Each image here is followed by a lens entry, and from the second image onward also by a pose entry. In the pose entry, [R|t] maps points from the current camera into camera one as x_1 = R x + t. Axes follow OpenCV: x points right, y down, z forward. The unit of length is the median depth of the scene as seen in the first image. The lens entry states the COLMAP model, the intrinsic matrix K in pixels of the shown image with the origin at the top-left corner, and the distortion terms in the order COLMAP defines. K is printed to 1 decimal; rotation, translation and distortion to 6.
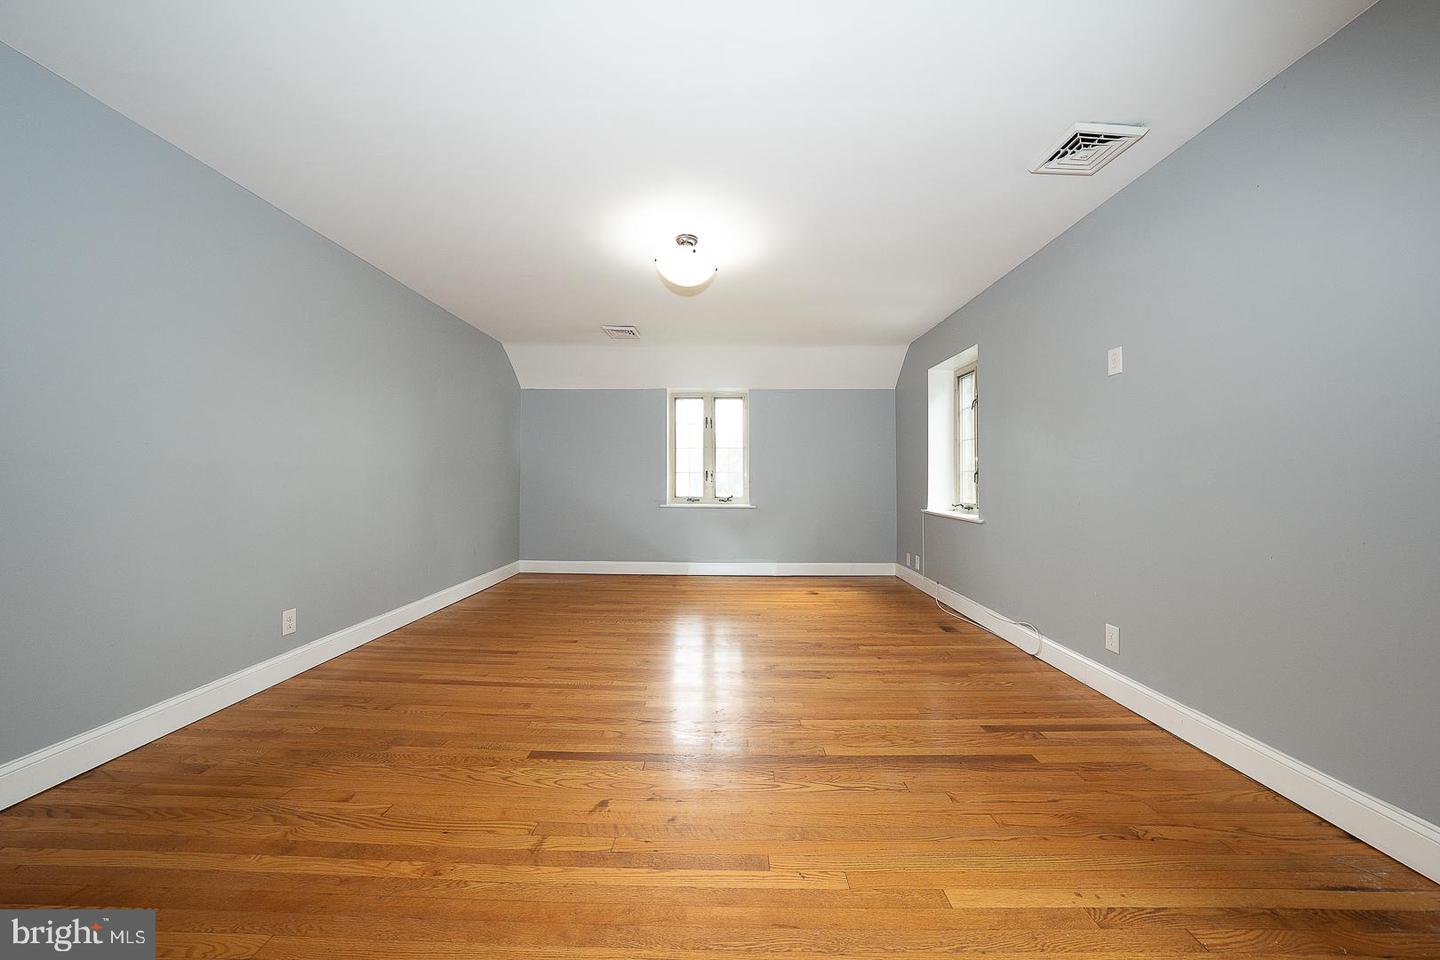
lens RADIAL K [[494.8, 0, 721.0], [0, 494.8, 472.8], [0, 0, 1]] dist [-0.021553, 0.002883]
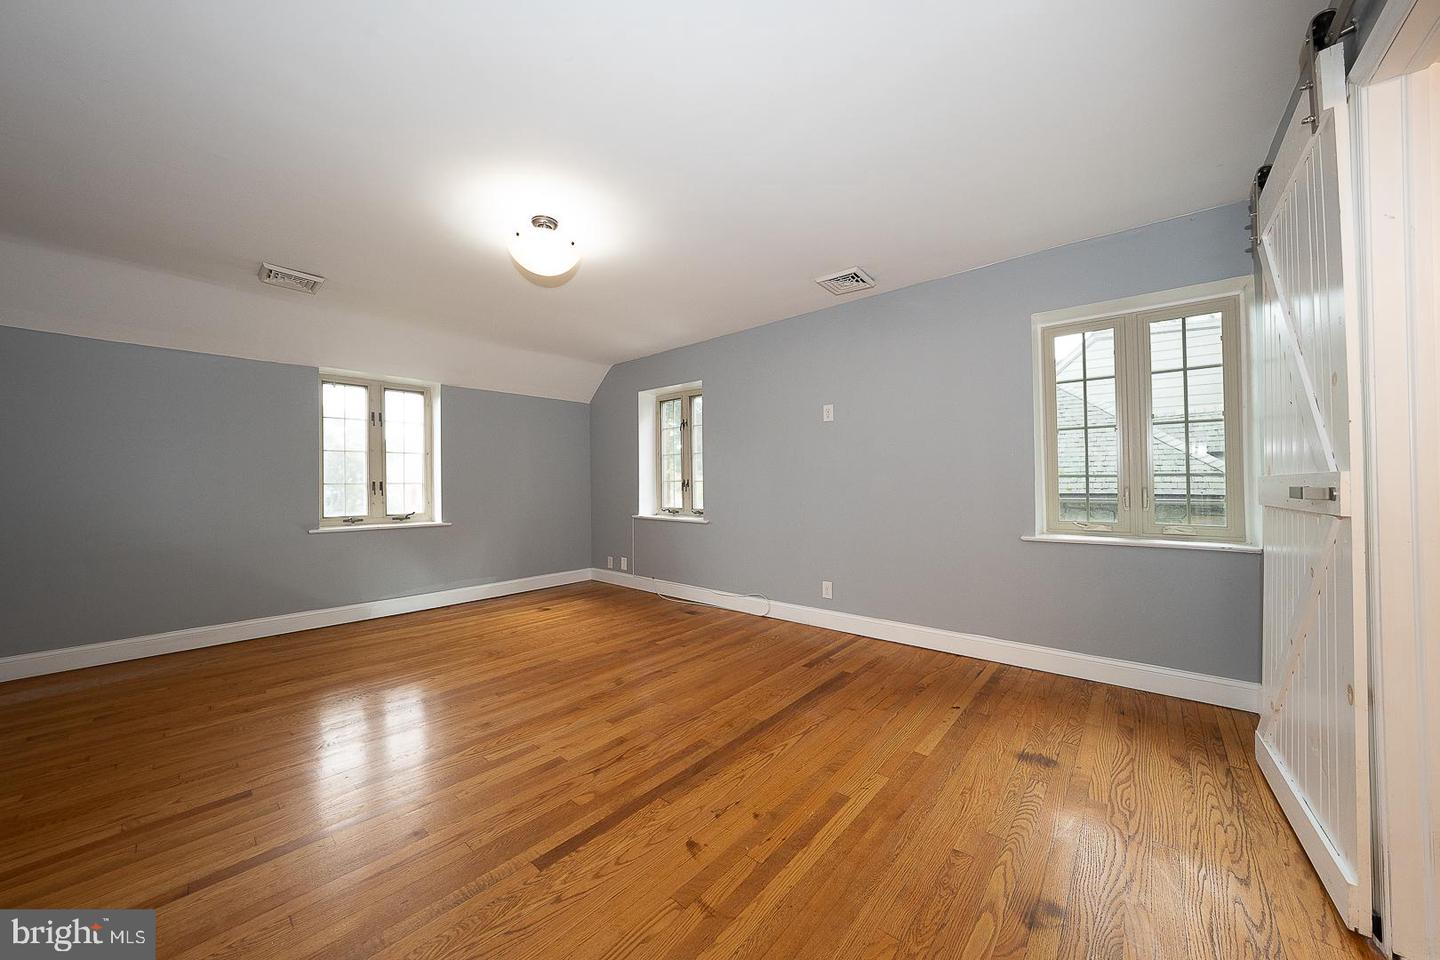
lens RADIAL K [[494.8, 0, 716.4], [0, 494.8, 479.8], [0, 0, 1]] dist [-0.021553, 0.002883]
pose [[0.650864, -0.005007, 0.759178, -0.340452], [0.002330, 0.999987, 0.004597, -0.012221], [-0.759191, -0.001223, 0.650867, 0.129017]]
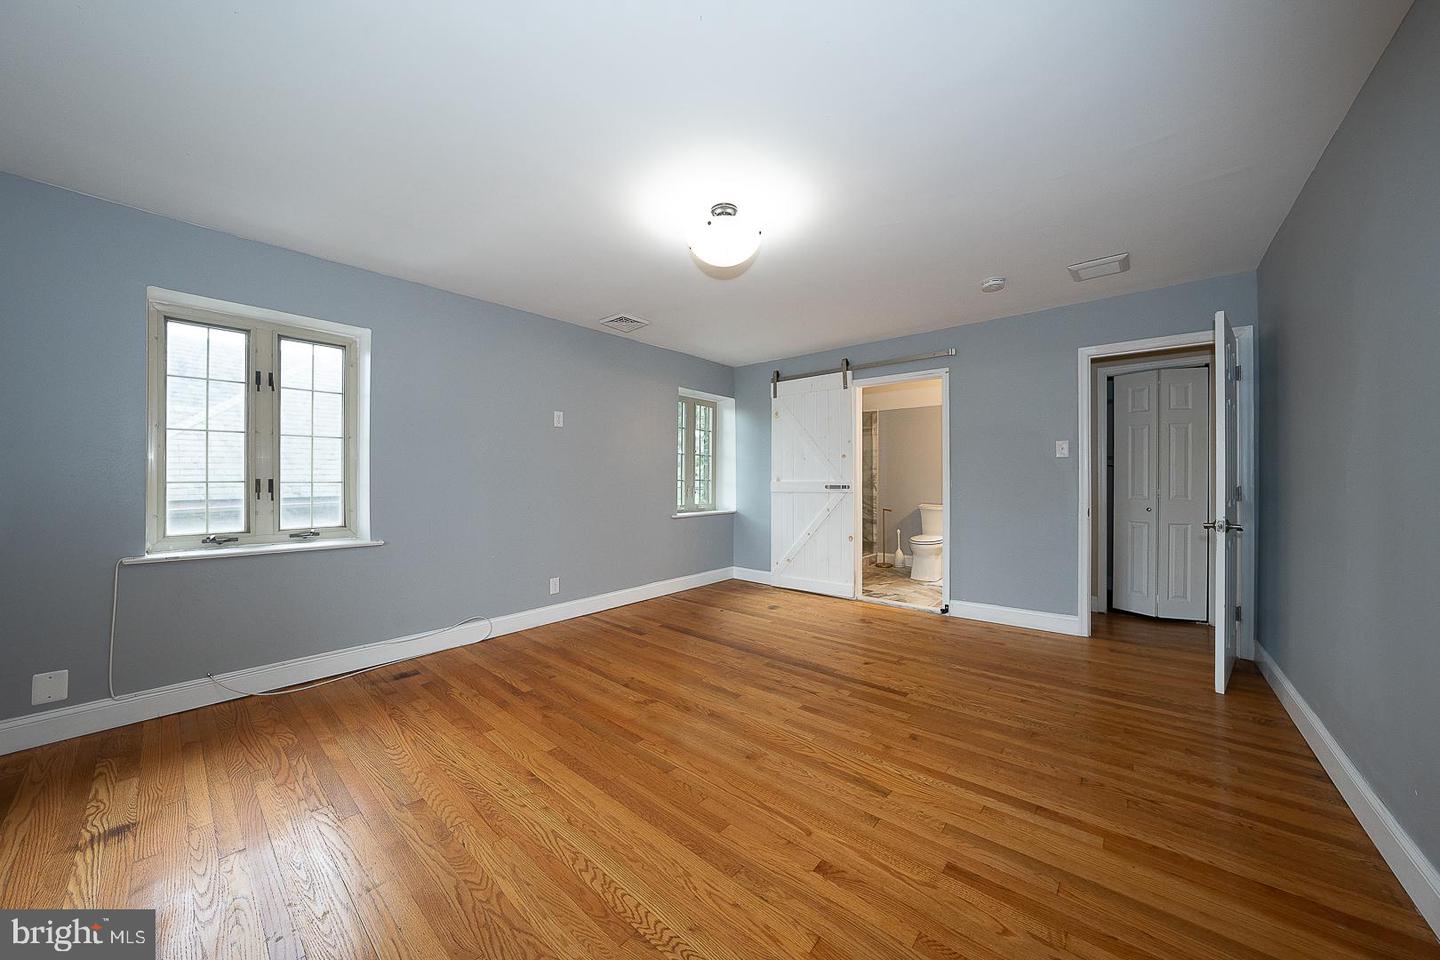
lens RADIAL K [[494.8, 0, 725.4], [0, 494.8, 486.7], [0, 0, 1]] dist [-0.021553, 0.002883]
pose [[-0.773428, -0.008140, 0.633831, -0.377044], [-0.007729, 0.999964, 0.003410, -0.003782], [-0.633837, -0.002262, -0.773464, 1.041051]]
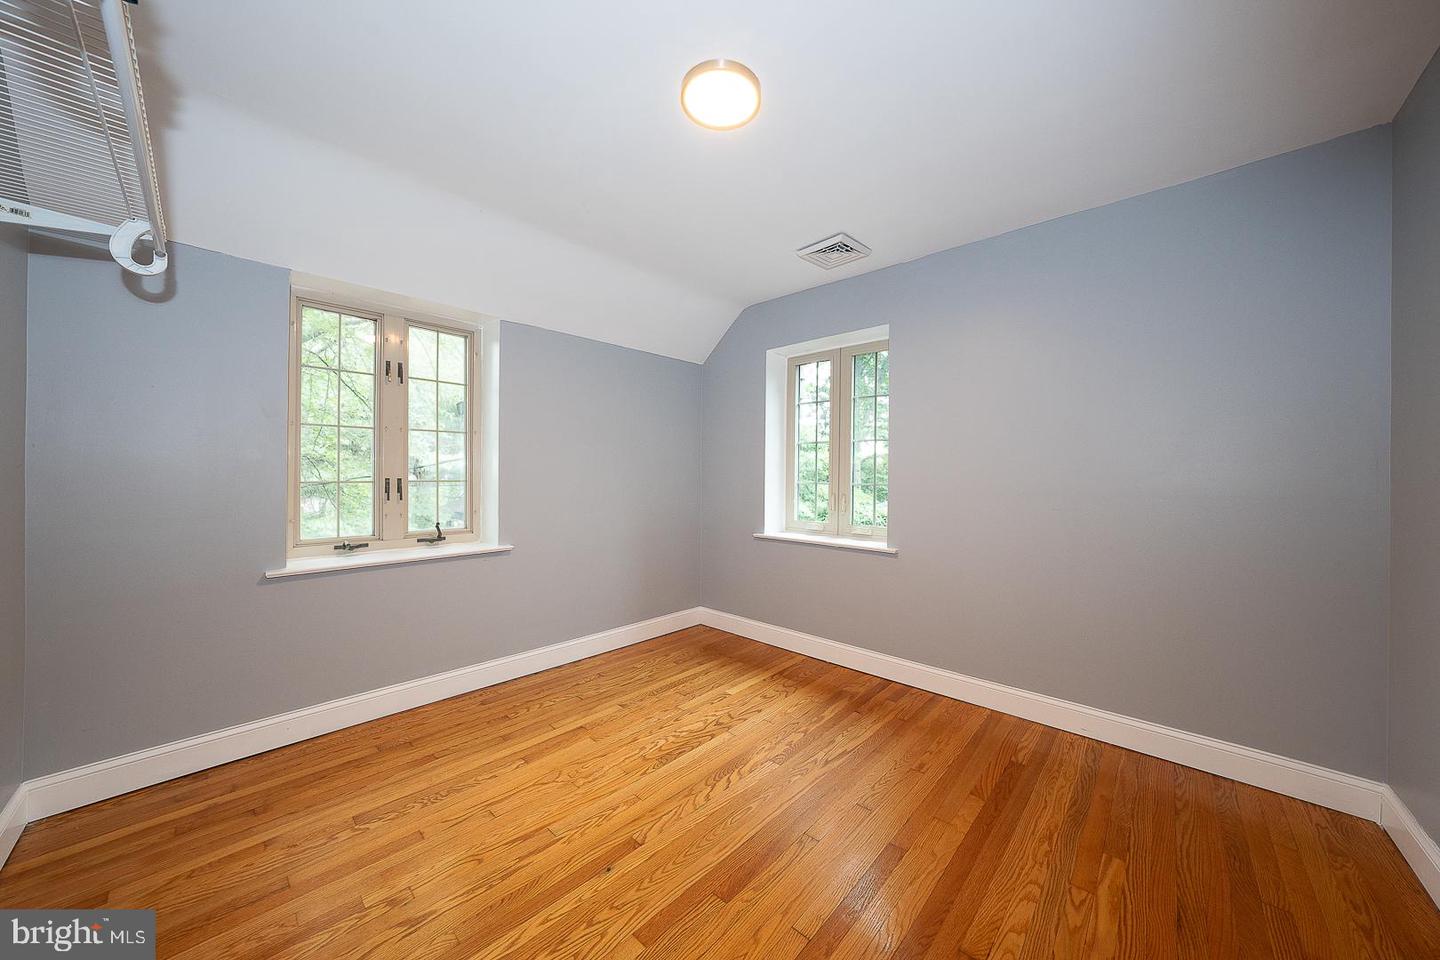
lens RADIAL K [[494.8, 0, 709.1], [0, 494.8, 484.0], [0, 0, 1]] dist [-0.021553, 0.002883]
pose [[0.679271, -0.008368, 0.733840, -0.204445], [-0.008539, 0.999777, 0.019304, -0.014198], [-0.733838, -0.019379, 0.679048, 0.629548]]
